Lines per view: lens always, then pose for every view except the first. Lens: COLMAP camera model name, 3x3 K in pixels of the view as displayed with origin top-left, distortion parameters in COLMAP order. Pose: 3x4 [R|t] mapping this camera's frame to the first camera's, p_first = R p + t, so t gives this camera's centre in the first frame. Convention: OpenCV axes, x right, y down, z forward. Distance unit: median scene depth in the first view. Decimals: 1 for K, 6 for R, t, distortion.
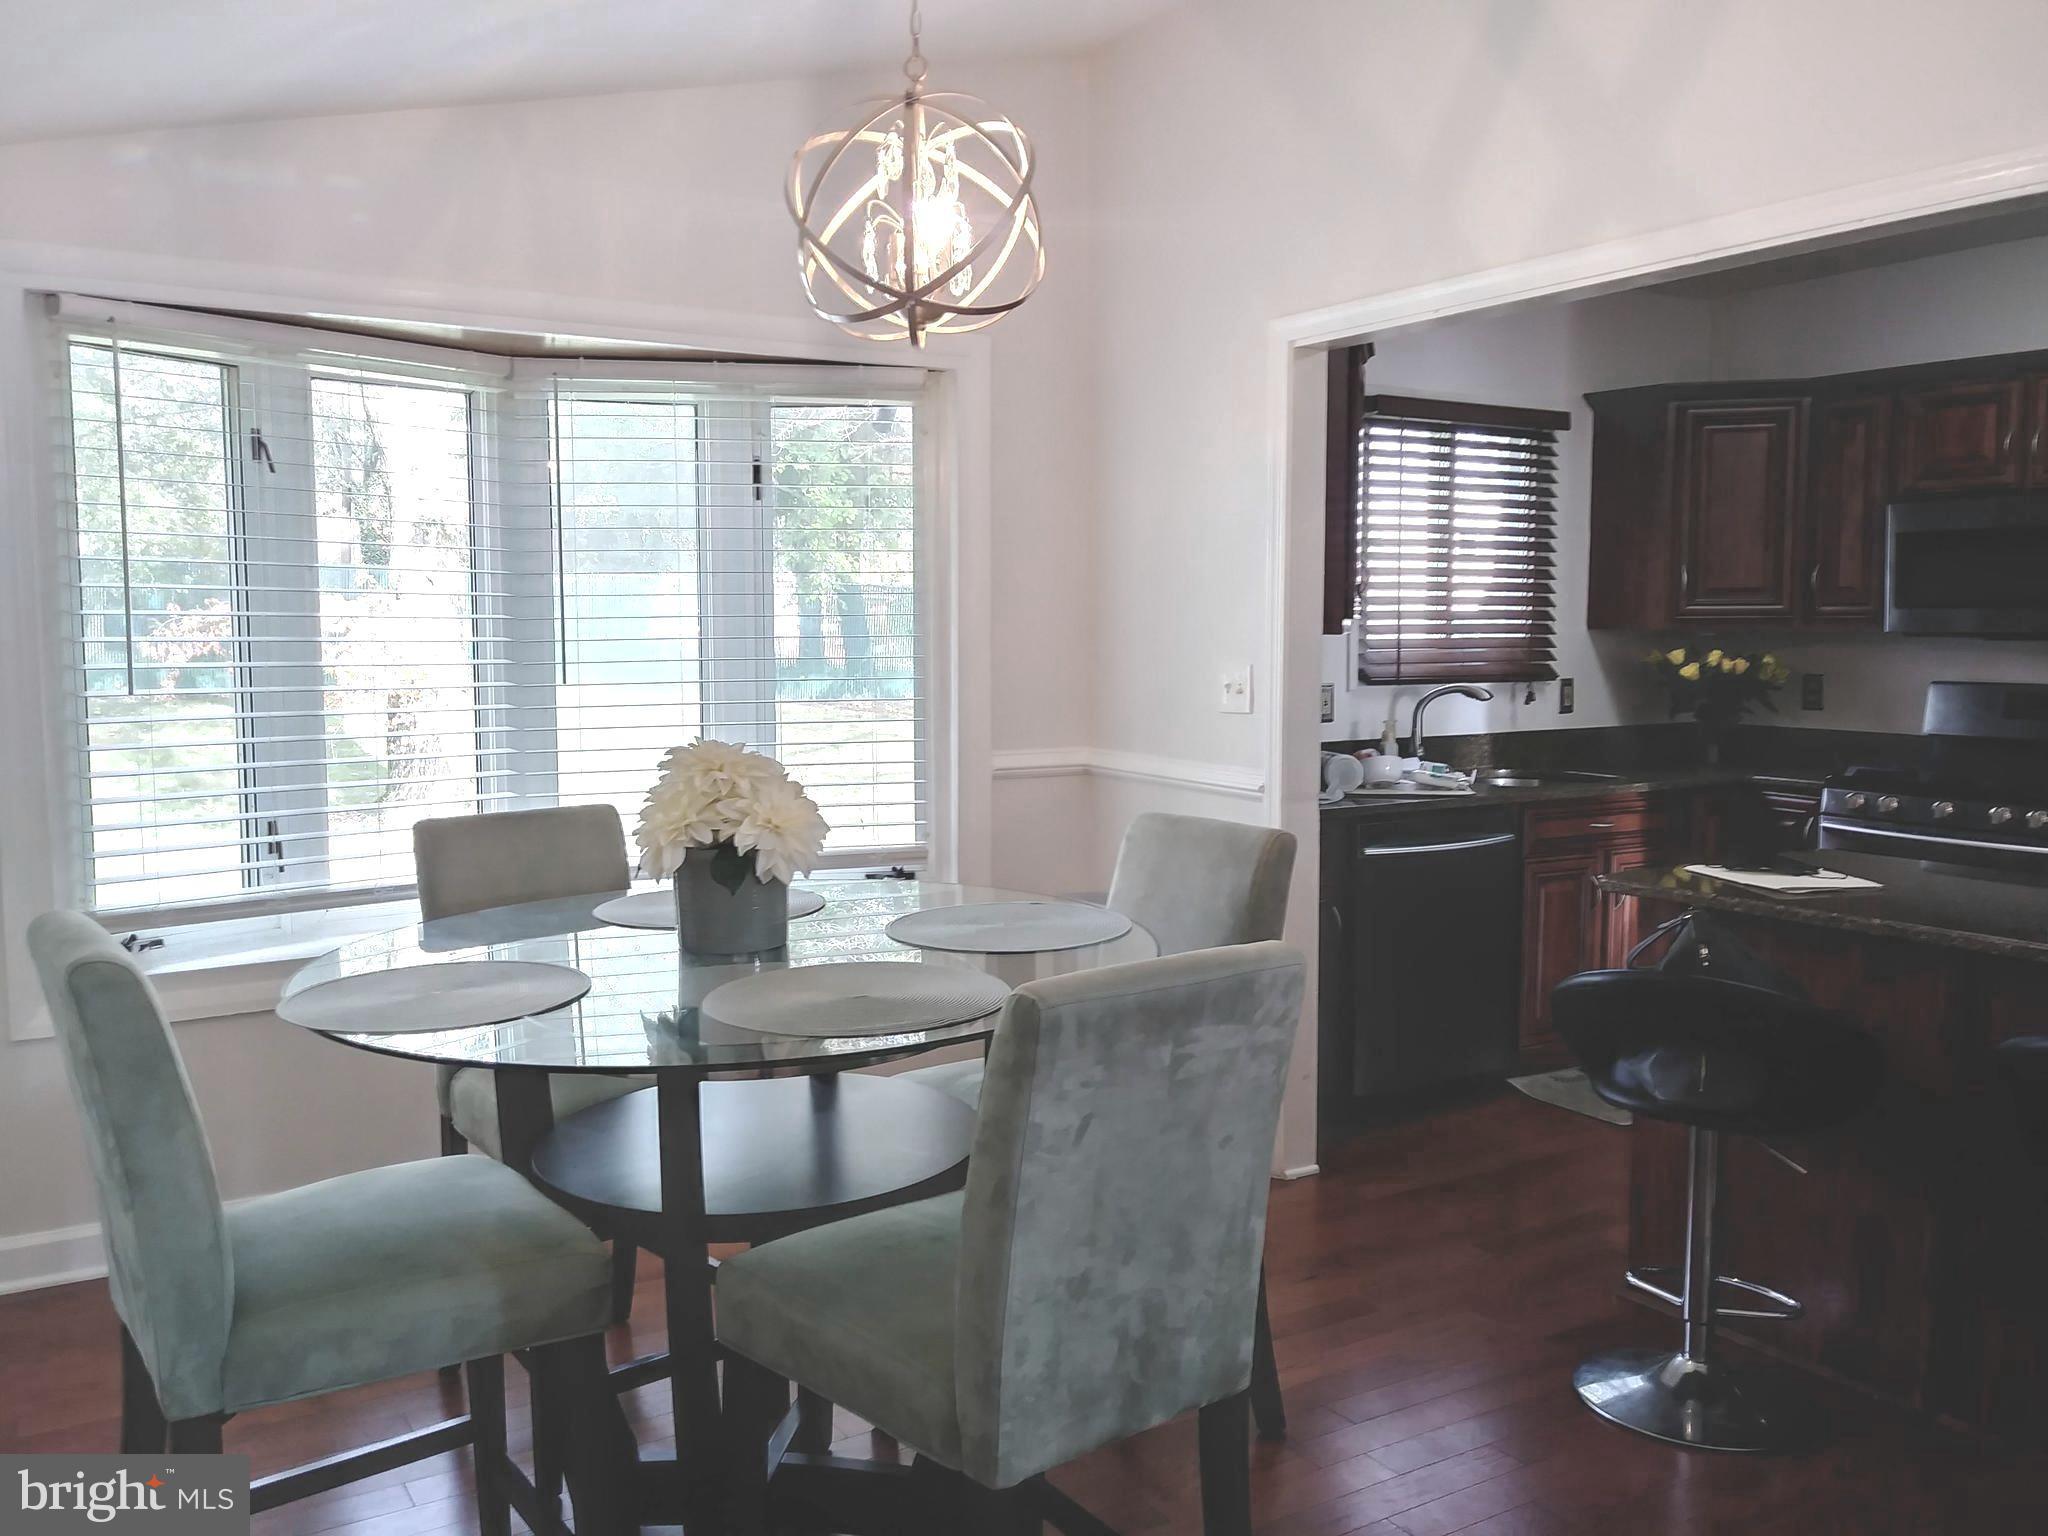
lens RADIAL K [[1666.4, 0, 980.8], [0, 1666.4, 763.1], [0, 0, 1]] dist [0.055985, -0.117457]
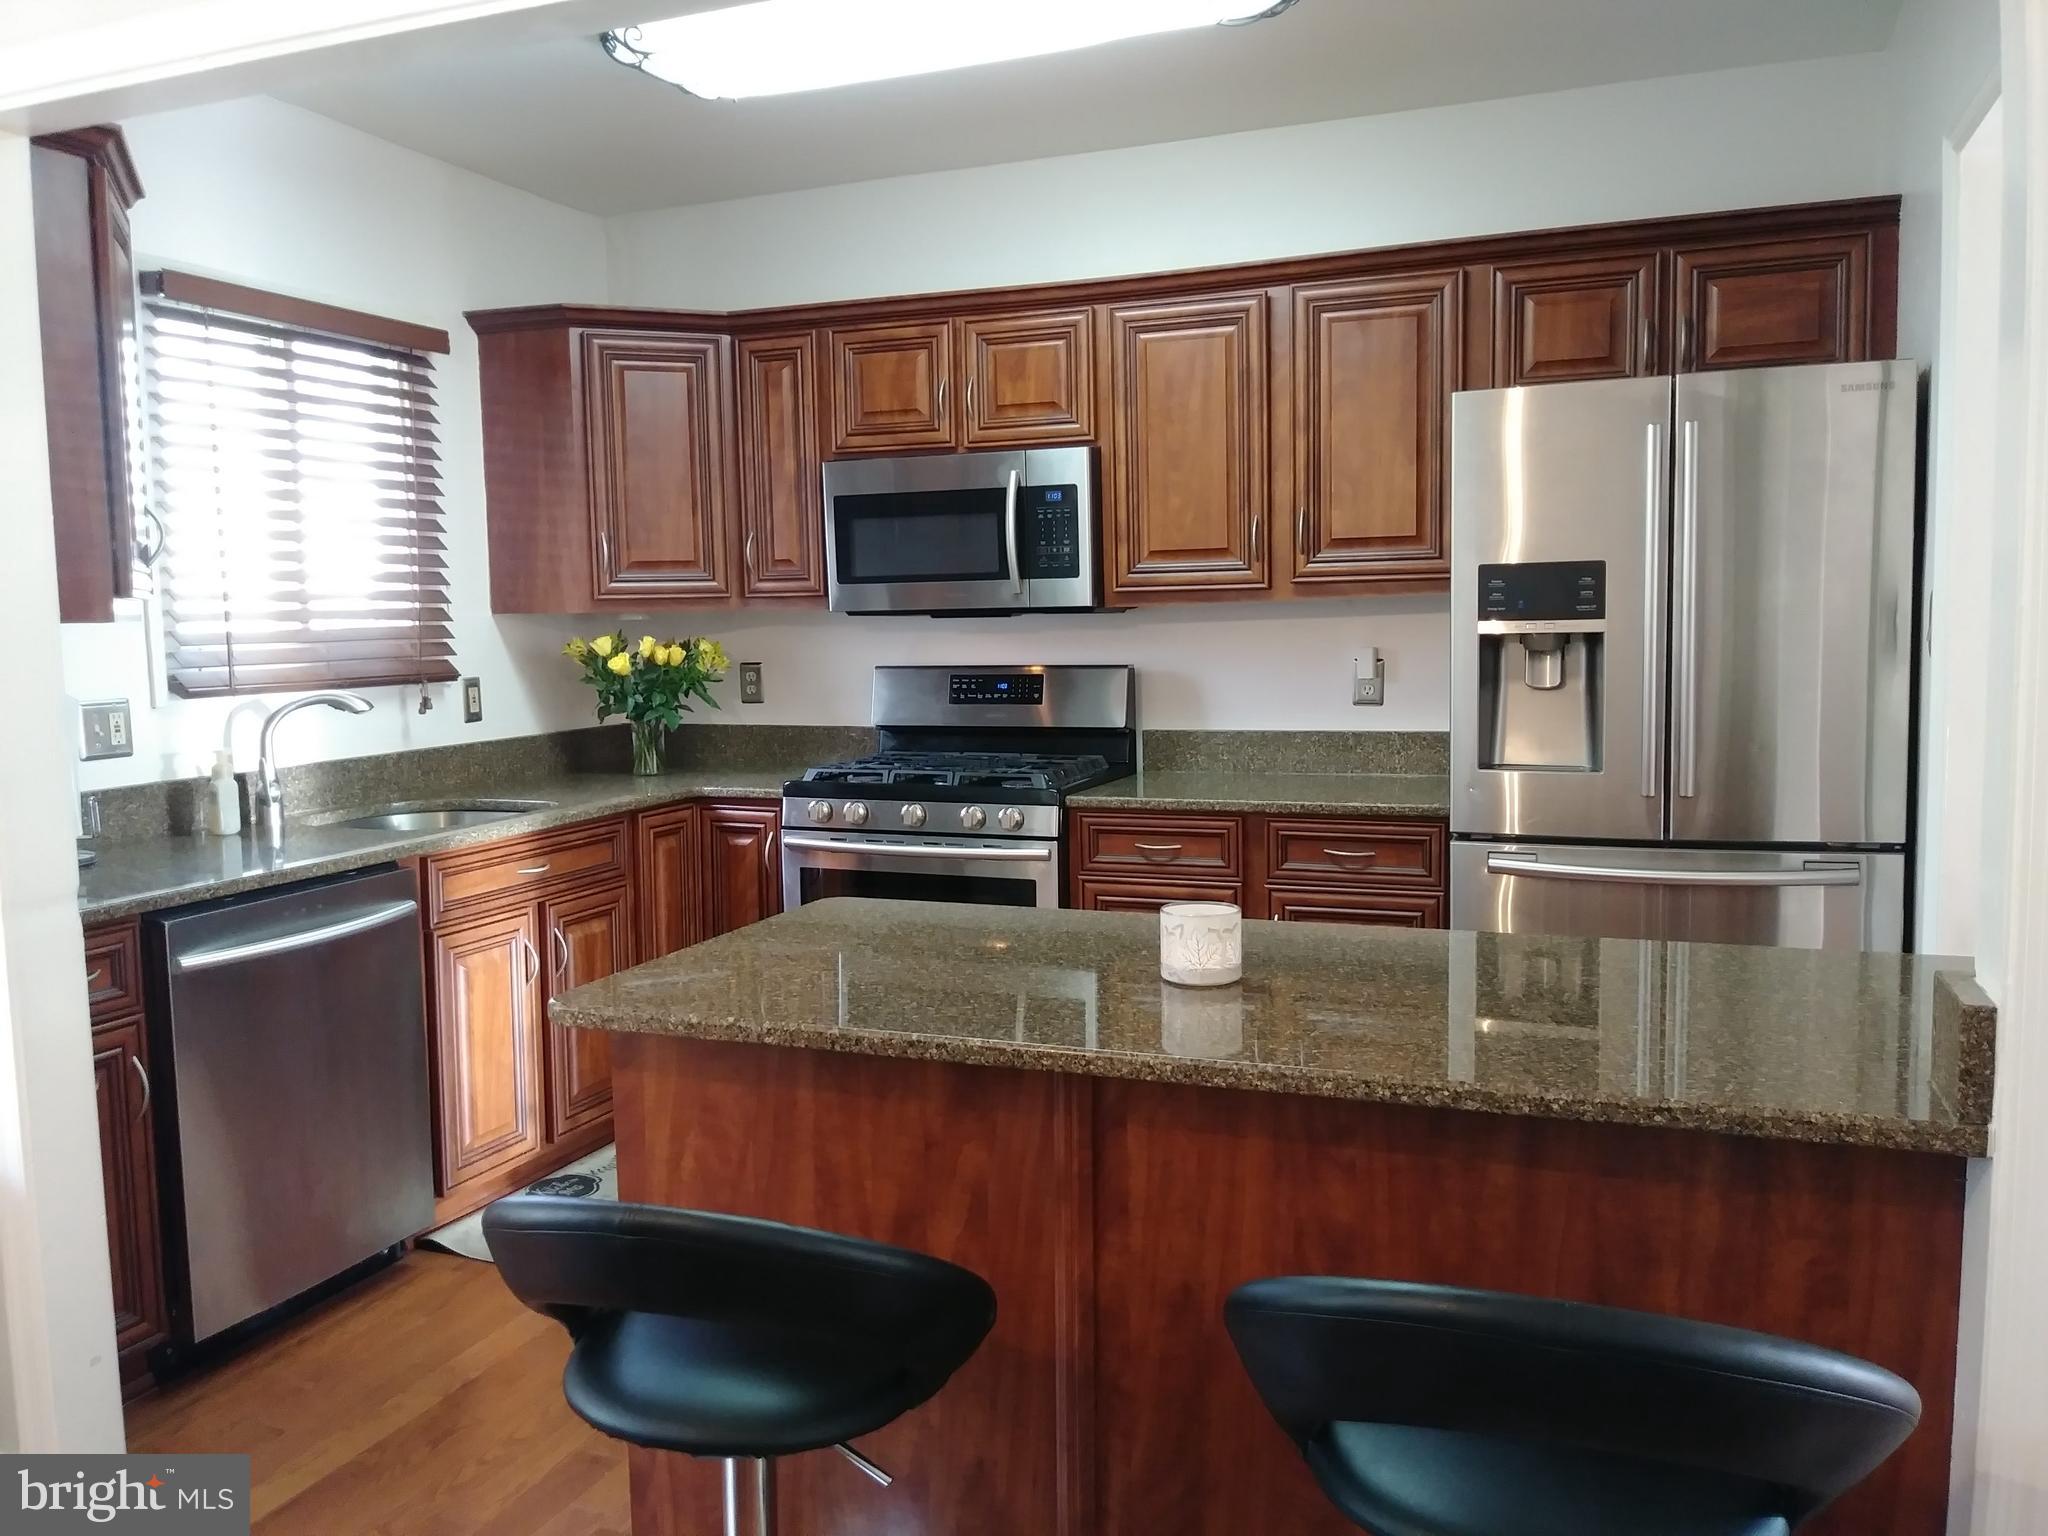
lens RADIAL K [[1666.4, 0, 980.8], [0, 1666.4, 763.1], [0, 0, 1]] dist [0.055985, -0.117457]
pose [[0.806079, -0.069047, 0.587766, 0.084327], [0.067717, 0.997409, 0.024299, -0.014239], [-0.587920, 0.020215, 0.808666, 0.242949]]
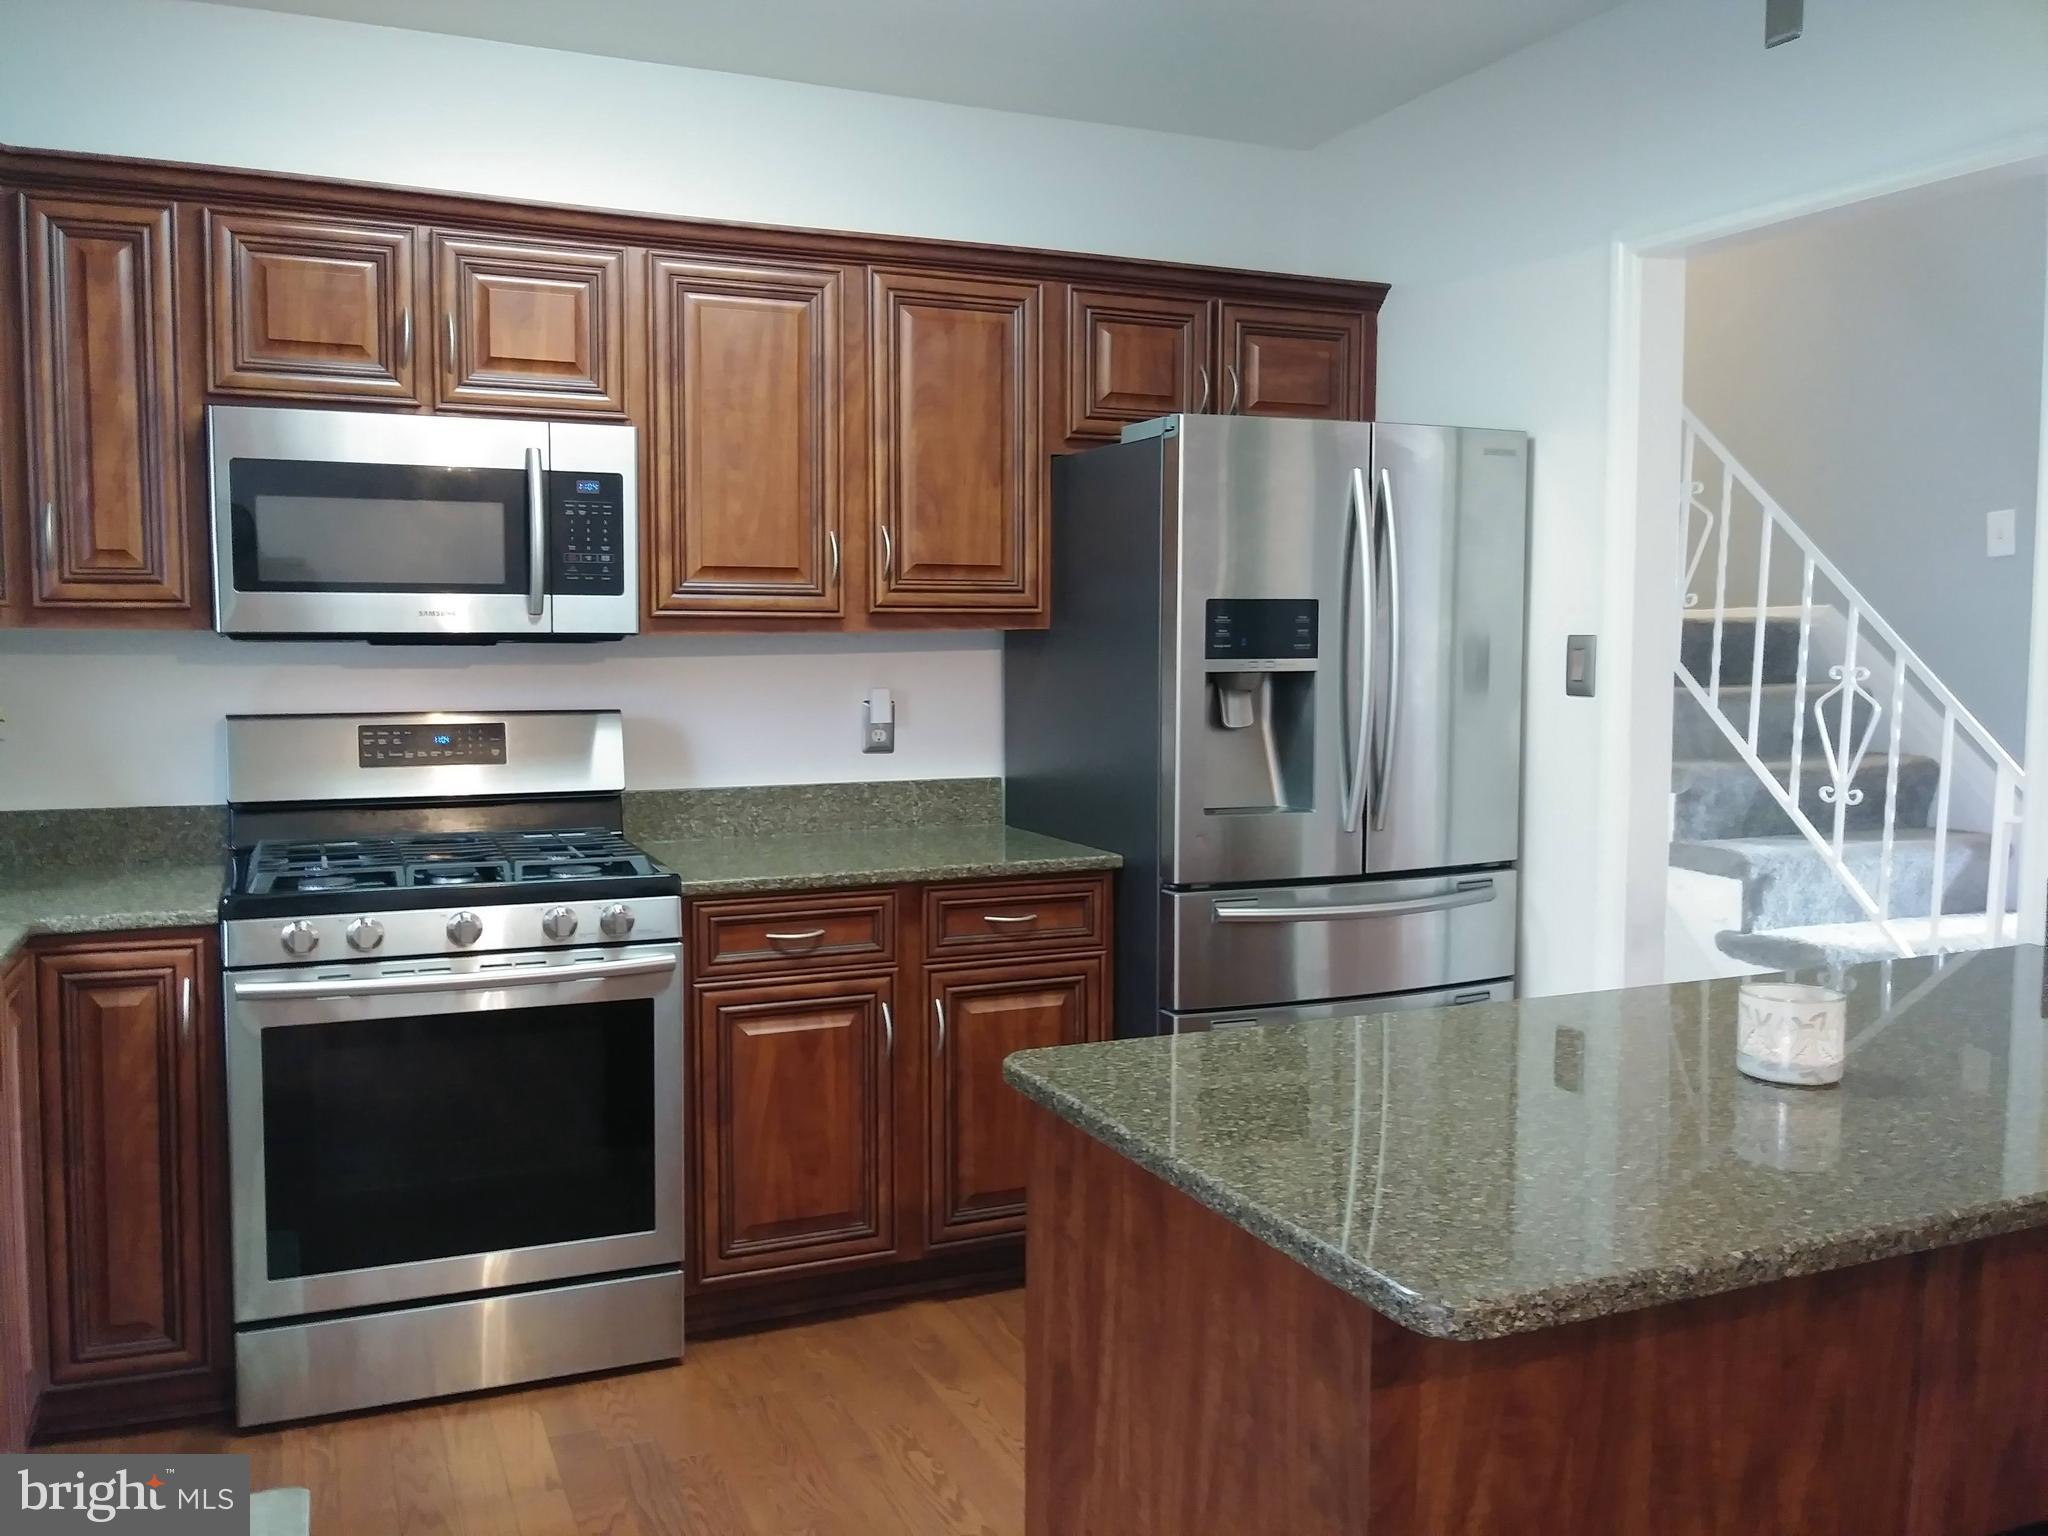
lens RADIAL K [[1666.4, 0, 980.8], [0, 1666.4, 763.1], [0, 0, 1]] dist [0.055985, -0.117457]
pose [[0.142787, -0.070794, 0.987218, 0.011431], [0.081273, 0.994909, 0.059591, -0.043269], [-0.986411, 0.071725, 0.147814, 0.620633]]
